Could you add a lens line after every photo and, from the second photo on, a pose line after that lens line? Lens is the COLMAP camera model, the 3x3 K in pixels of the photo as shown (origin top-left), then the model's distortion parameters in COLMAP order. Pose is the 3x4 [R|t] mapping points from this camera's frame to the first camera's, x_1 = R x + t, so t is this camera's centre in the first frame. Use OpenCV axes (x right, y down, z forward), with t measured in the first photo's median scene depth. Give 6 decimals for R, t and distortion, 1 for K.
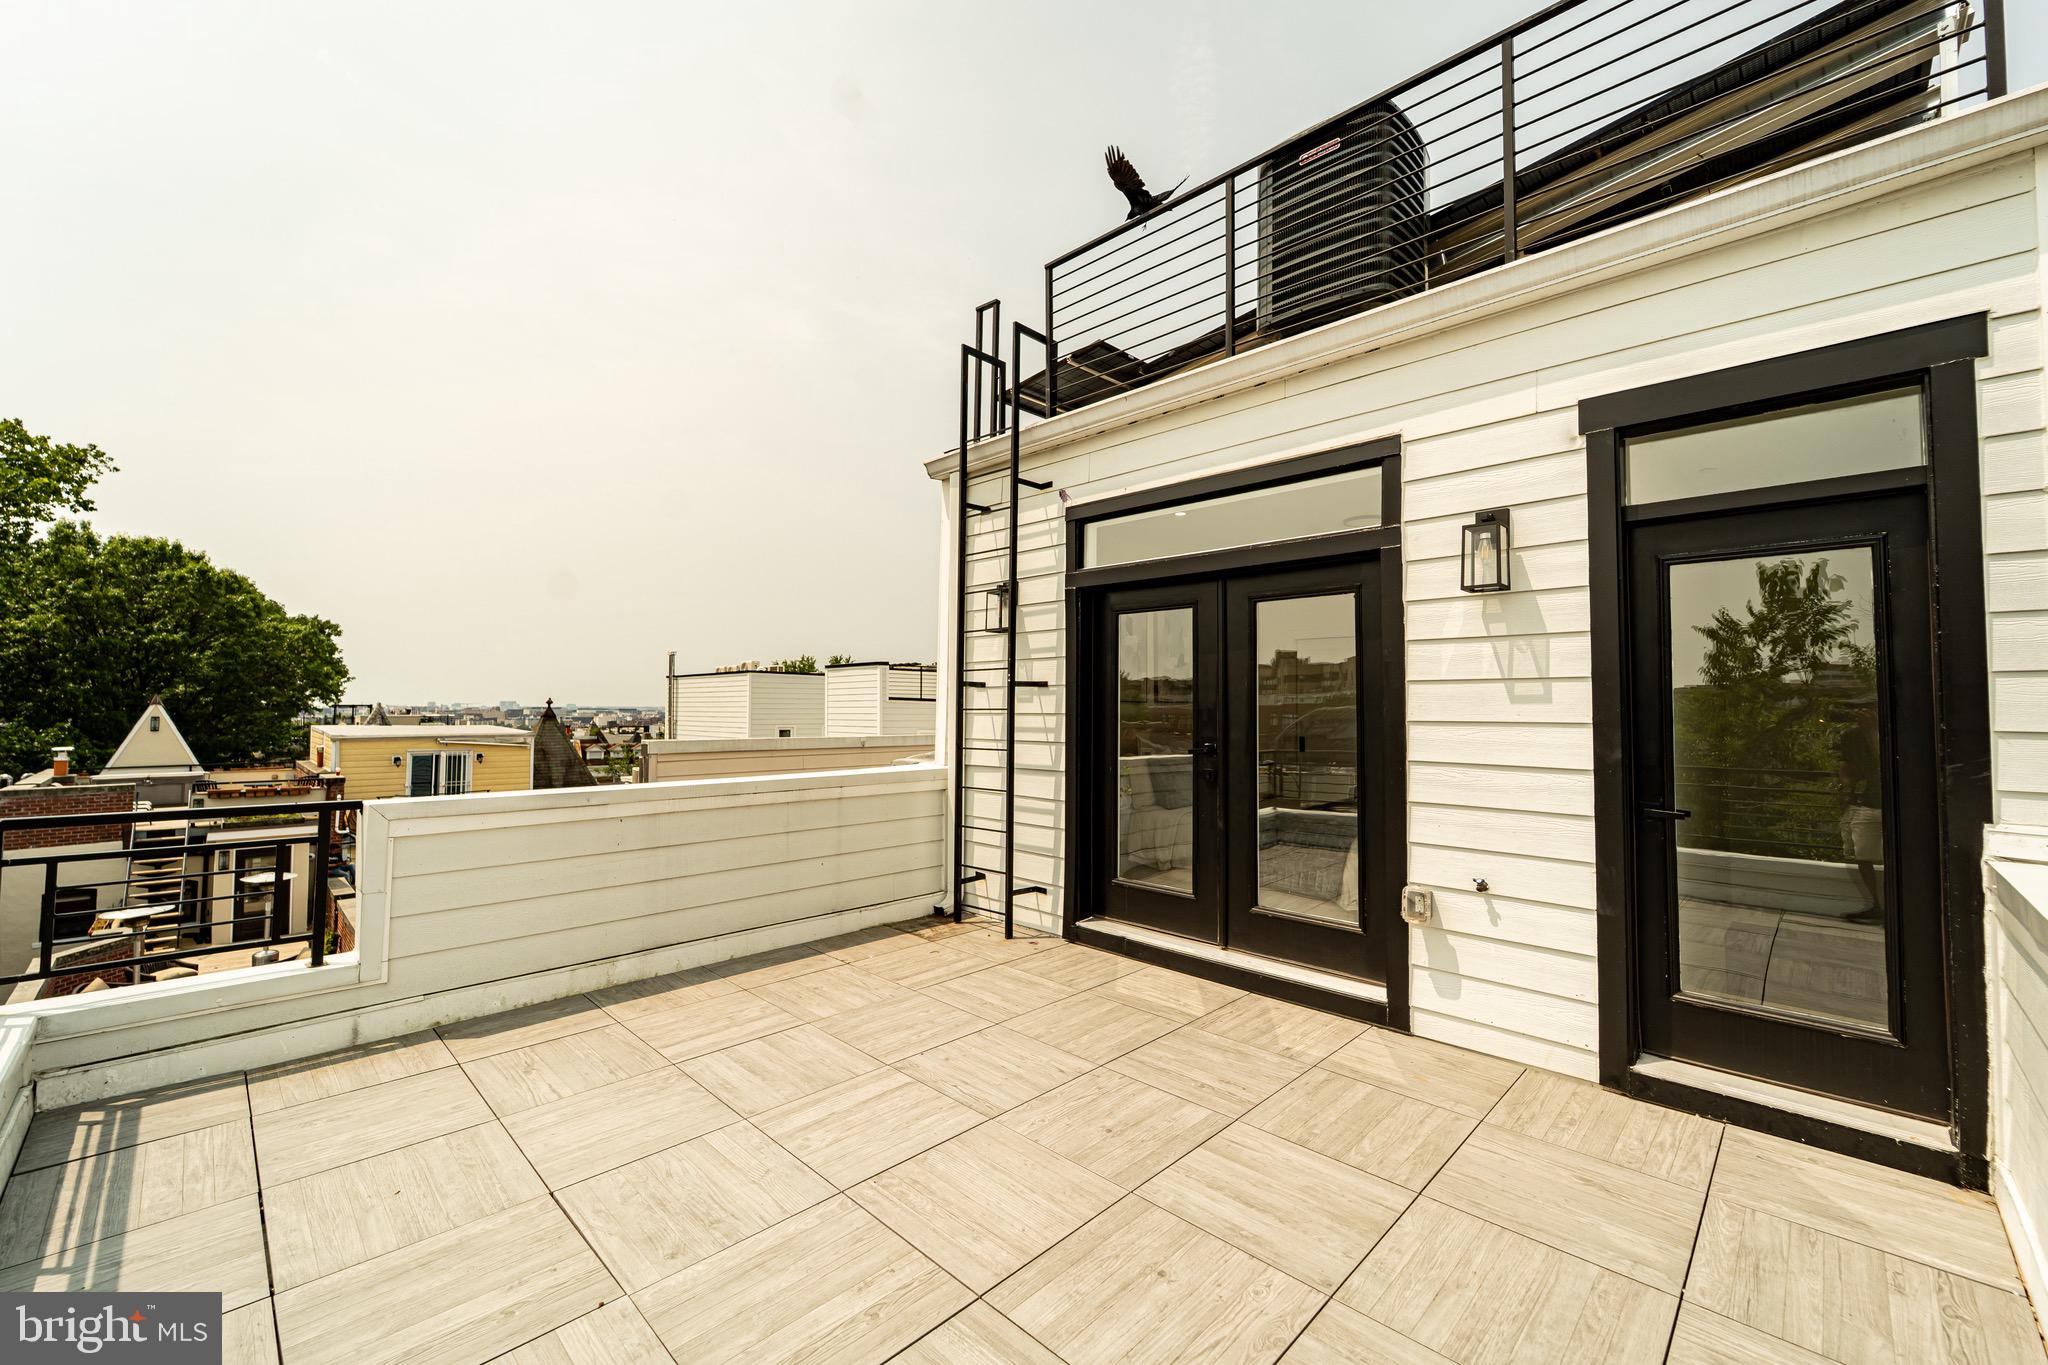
lens RADIAL K [[817.3, 0, 1024.0], [0, 817.3, 682.5], [0, 0, 1]] dist [0.000164, 0.000404]
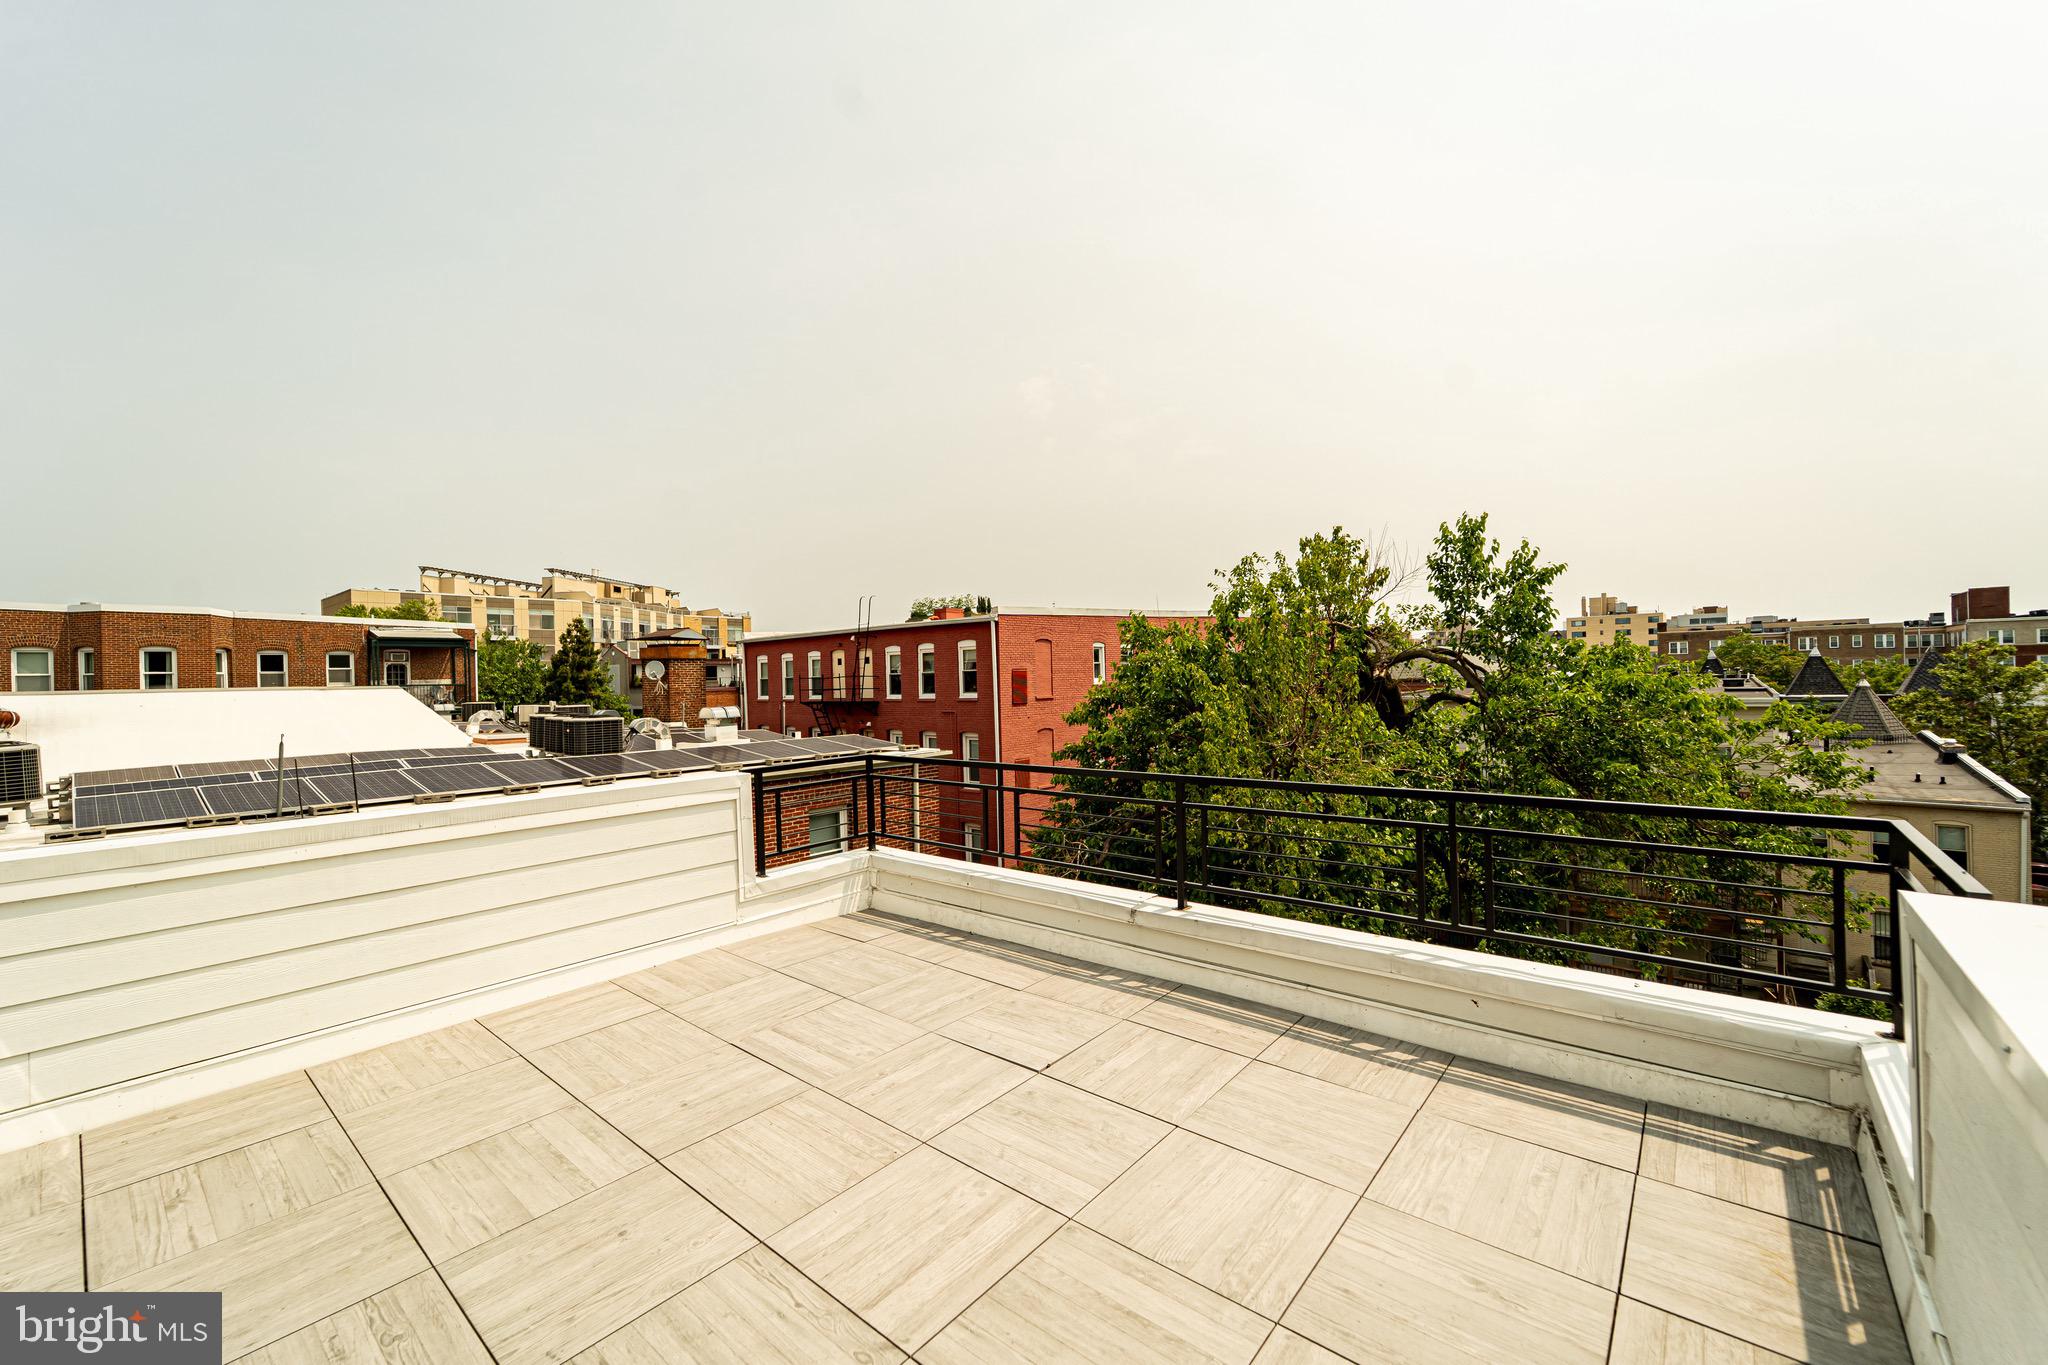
lens RADIAL K [[817.3, 0, 1024.0], [0, 817.3, 682.5], [0, 0, 1]] dist [0.000164, 0.000404]
pose [[-0.996714, 0.018257, -0.078918, -0.246856], [0.020519, 0.999399, -0.027954, 0.022538], [0.078361, -0.029482, -0.996489, 1.874743]]
